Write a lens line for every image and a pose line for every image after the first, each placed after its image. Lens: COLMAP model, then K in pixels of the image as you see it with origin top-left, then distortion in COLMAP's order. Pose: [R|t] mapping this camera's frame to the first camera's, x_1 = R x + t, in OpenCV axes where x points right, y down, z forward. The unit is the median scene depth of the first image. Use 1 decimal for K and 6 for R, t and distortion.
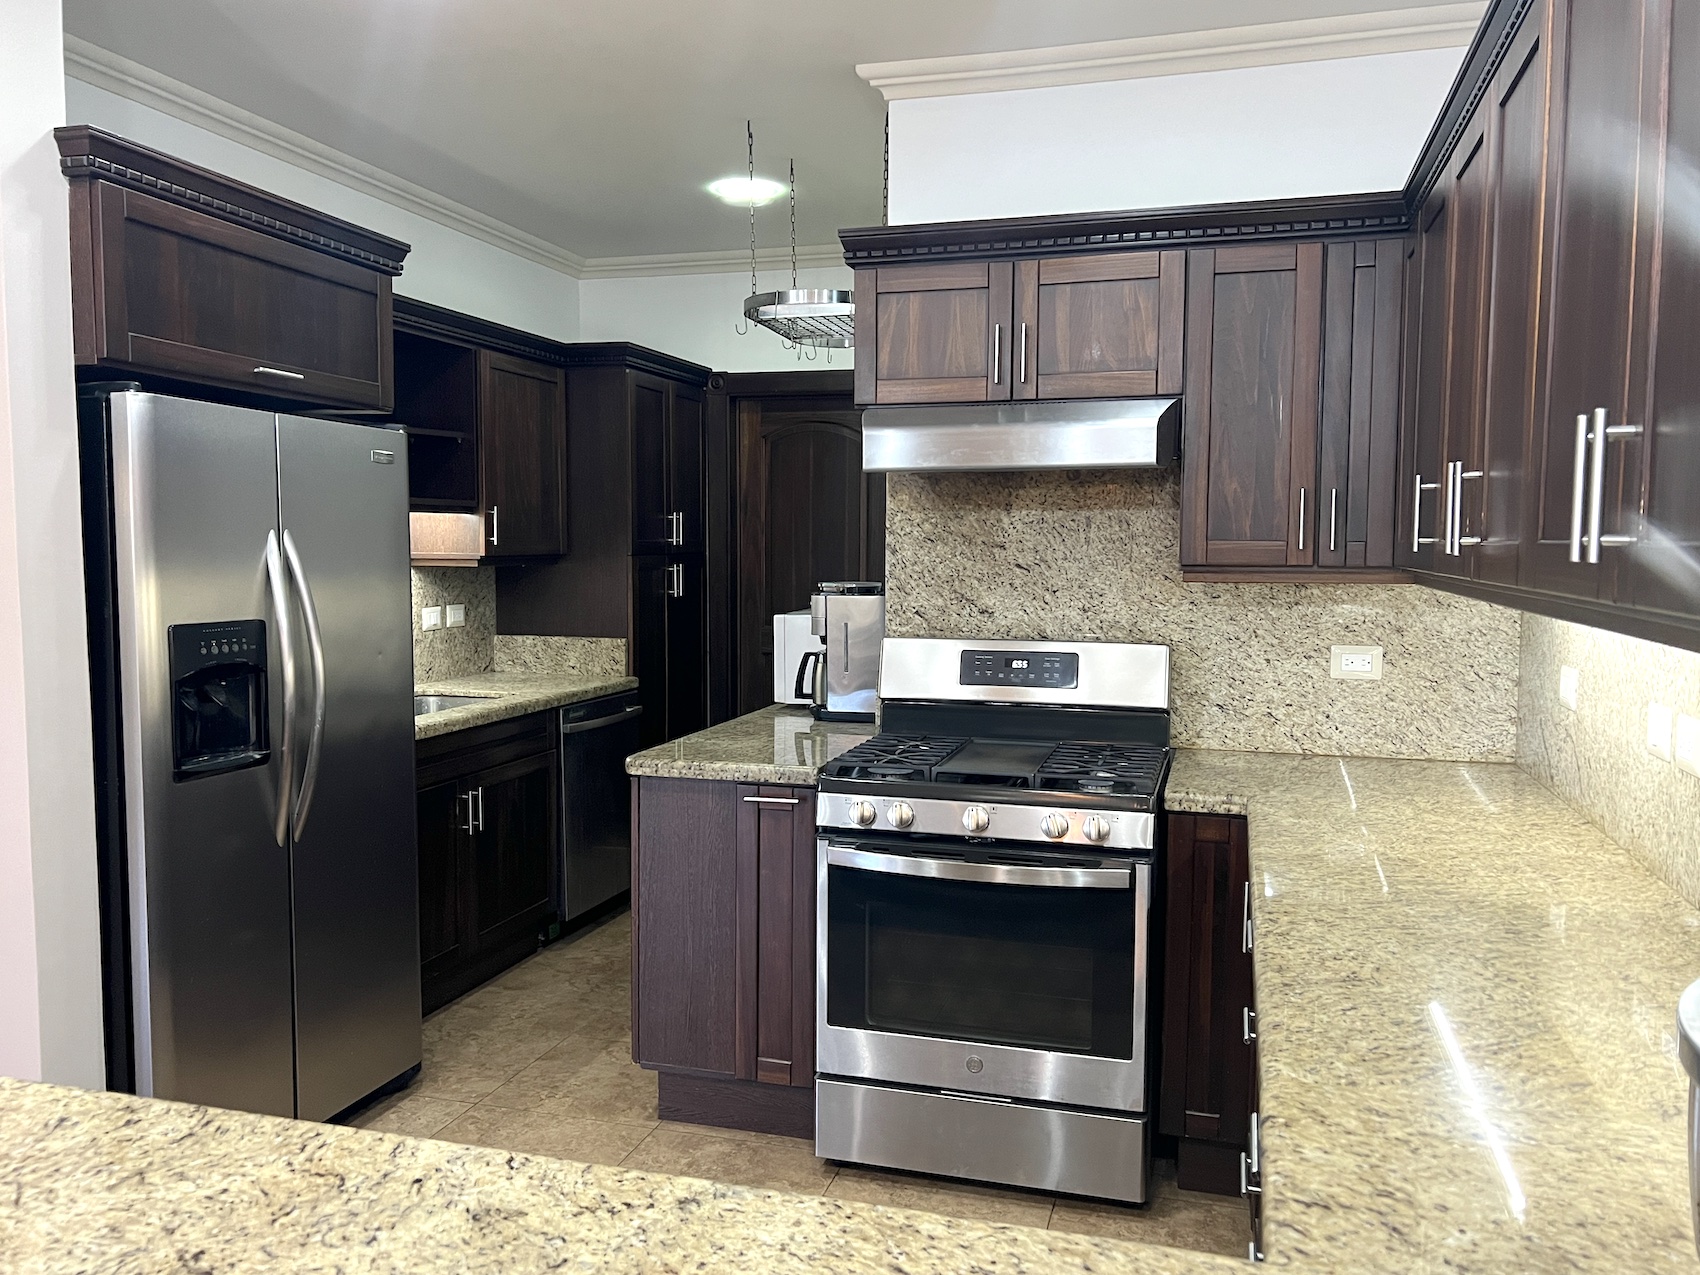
lens RADIAL K [[1320.8, 0, 847.3], [0, 1320.8, 649.5], [0, 0, 1]] dist [0.037690, -0.009915]
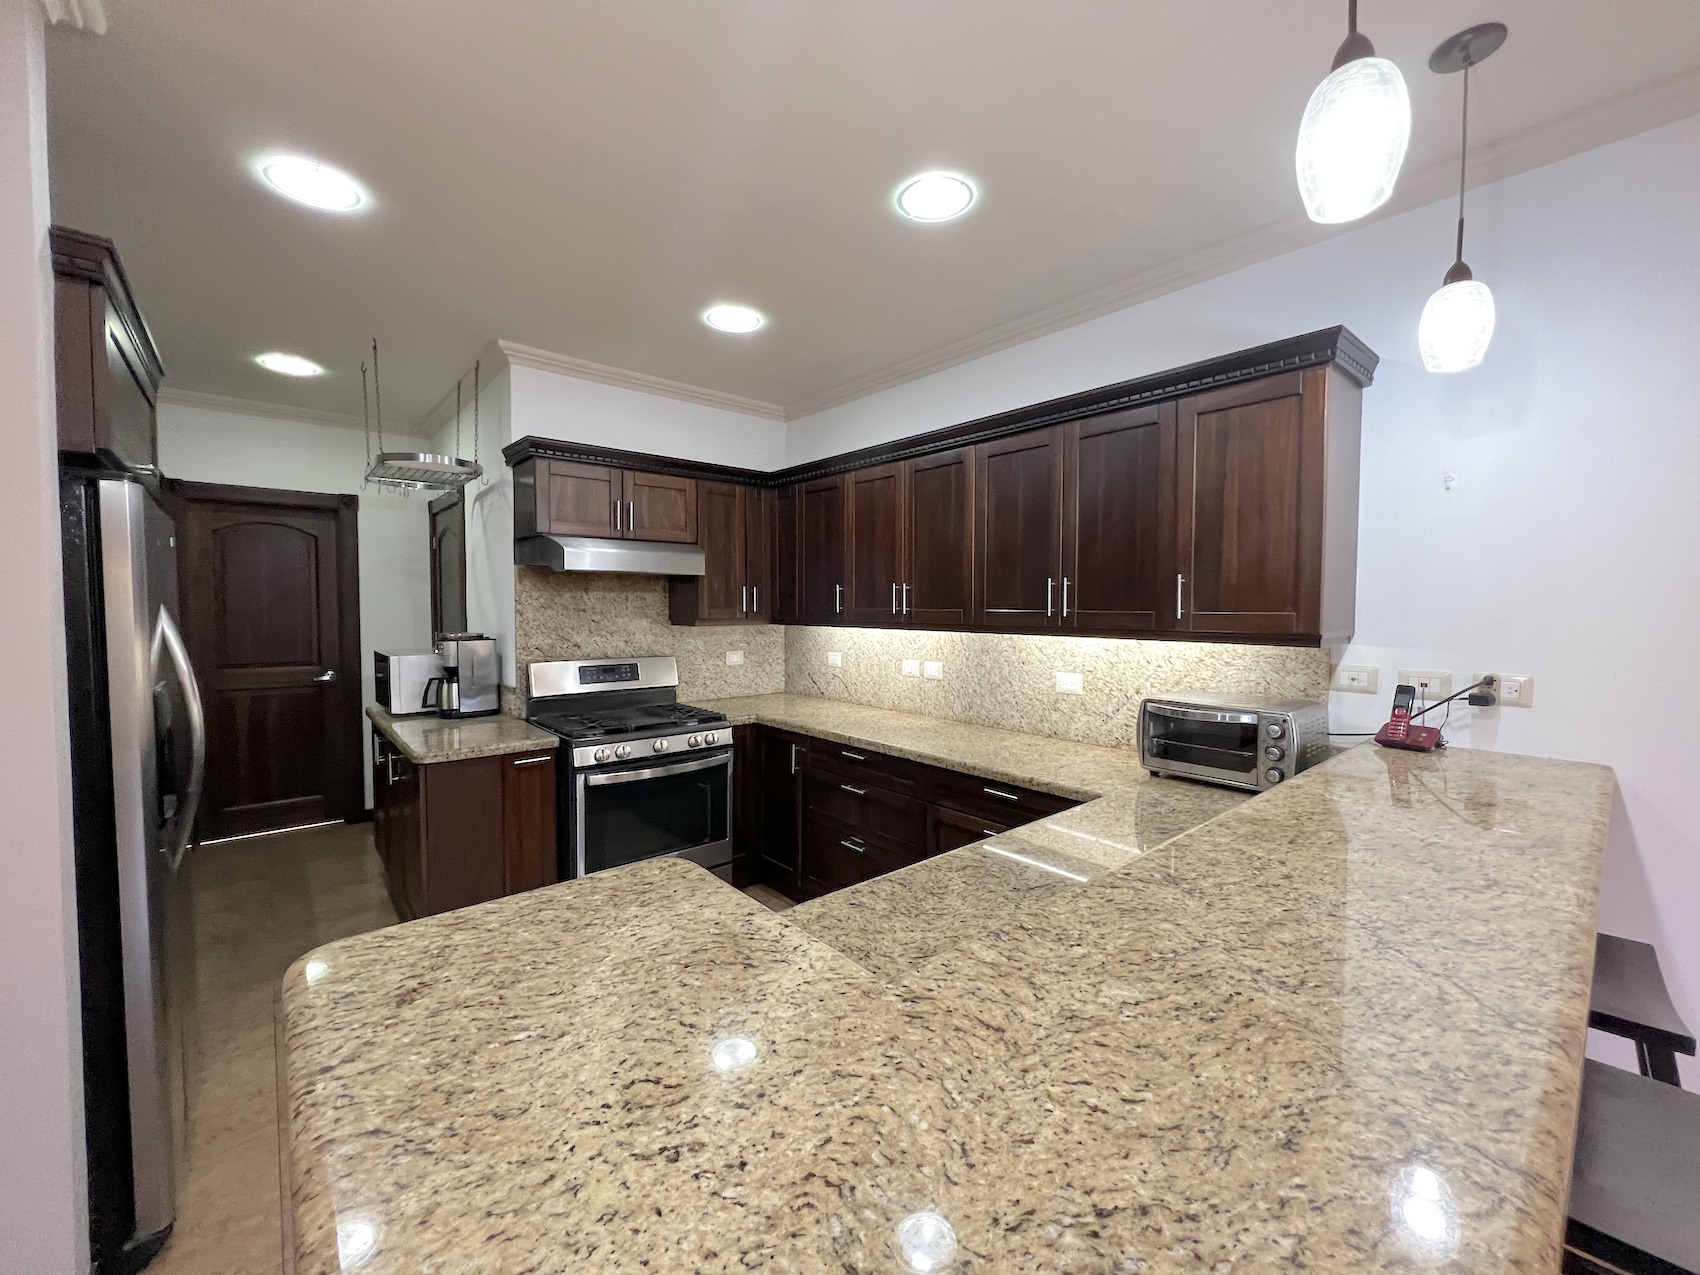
lens RADIAL K [[680.1, 0, 838.5], [0, 680.1, 626.7], [0, 0, 1]] dist [0.000560, 0.000349]
pose [[0.543410, -0.028842, 0.838972, -0.550248], [0.071697, 0.997352, -0.012153, -0.018266], [-0.836400, 0.066756, 0.544039, 0.170302]]
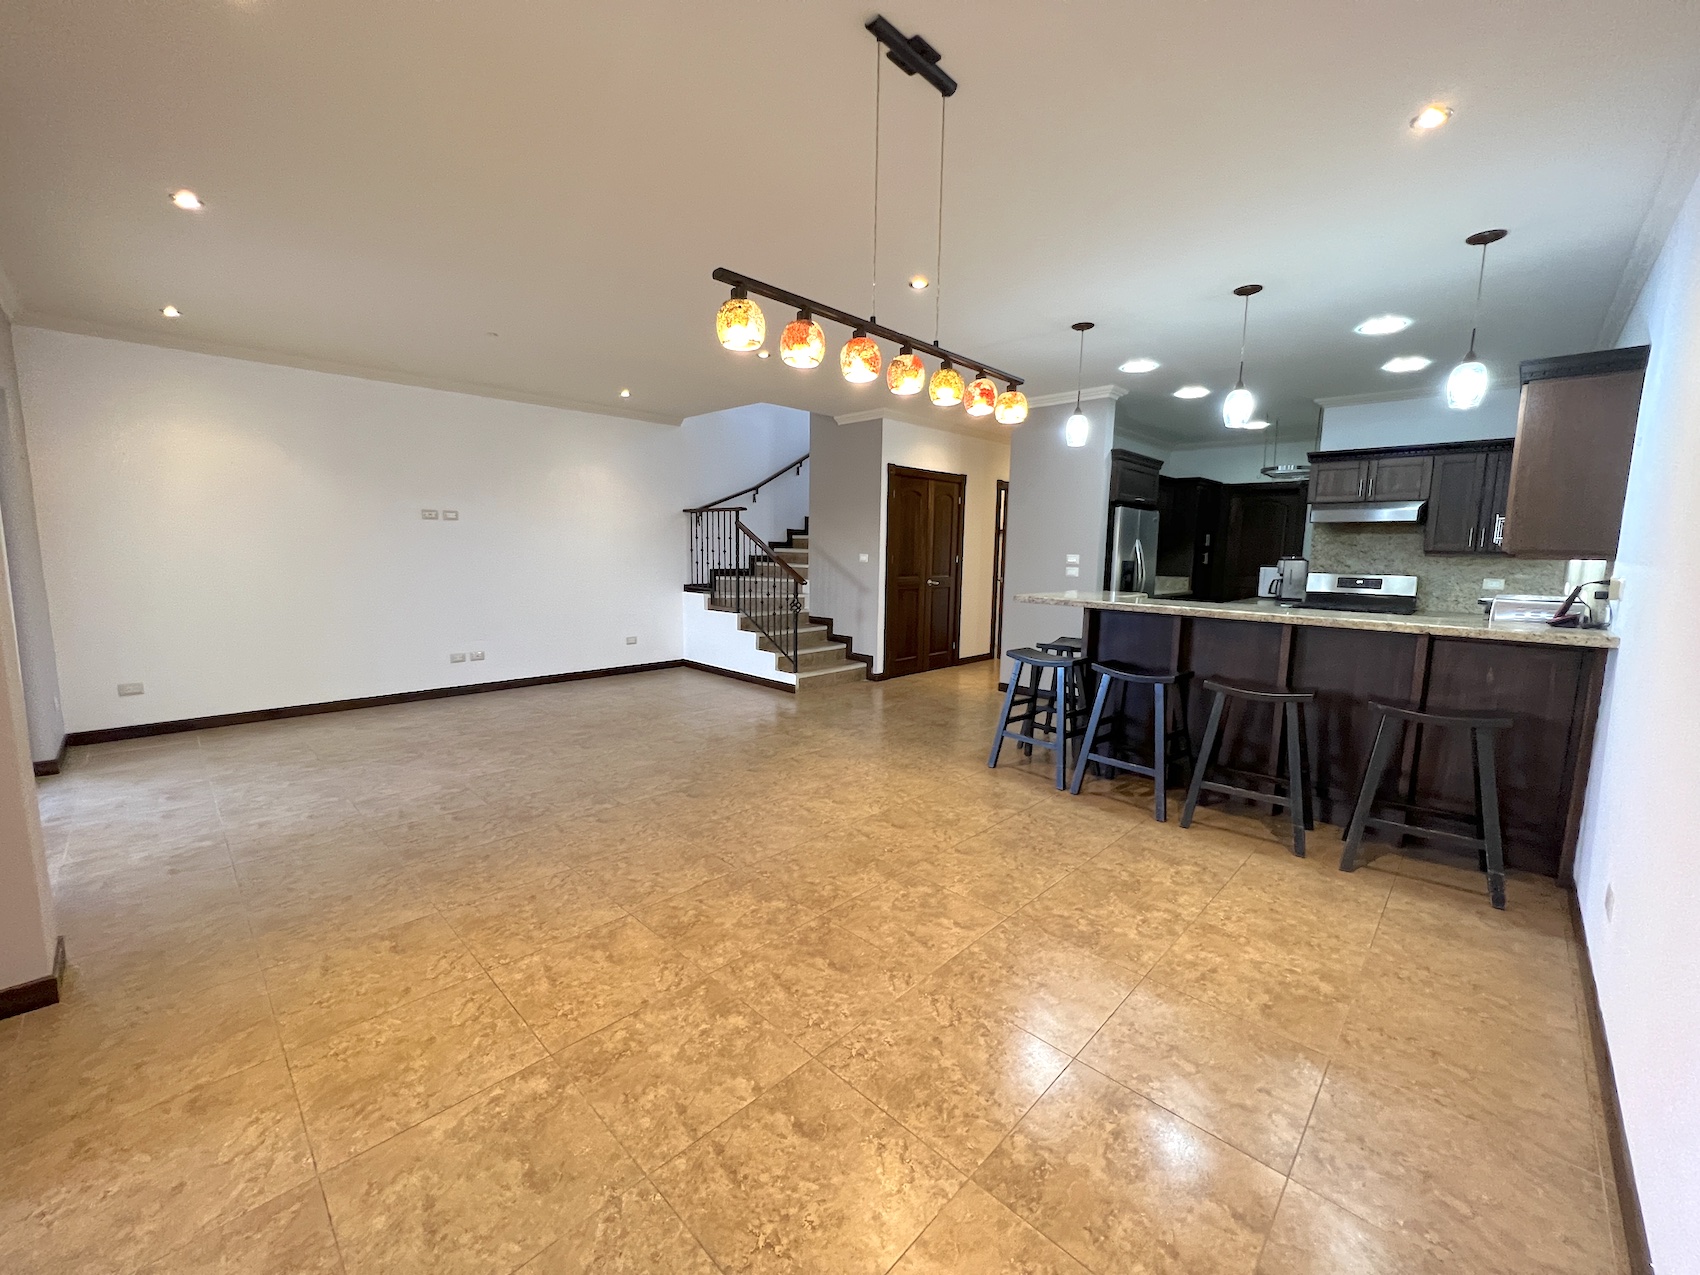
lens RADIAL K [[680.1, 0, 851.4], [0, 680.1, 628.0], [0, 0, 1]] dist [0.000560, 0.000349]
pose [[0.890774, 0.065320, -0.449727, -0.231485], [-0.049863, 0.997689, 0.046146, 0.113672], [0.451702, -0.018681, 0.891973, -1.098743]]
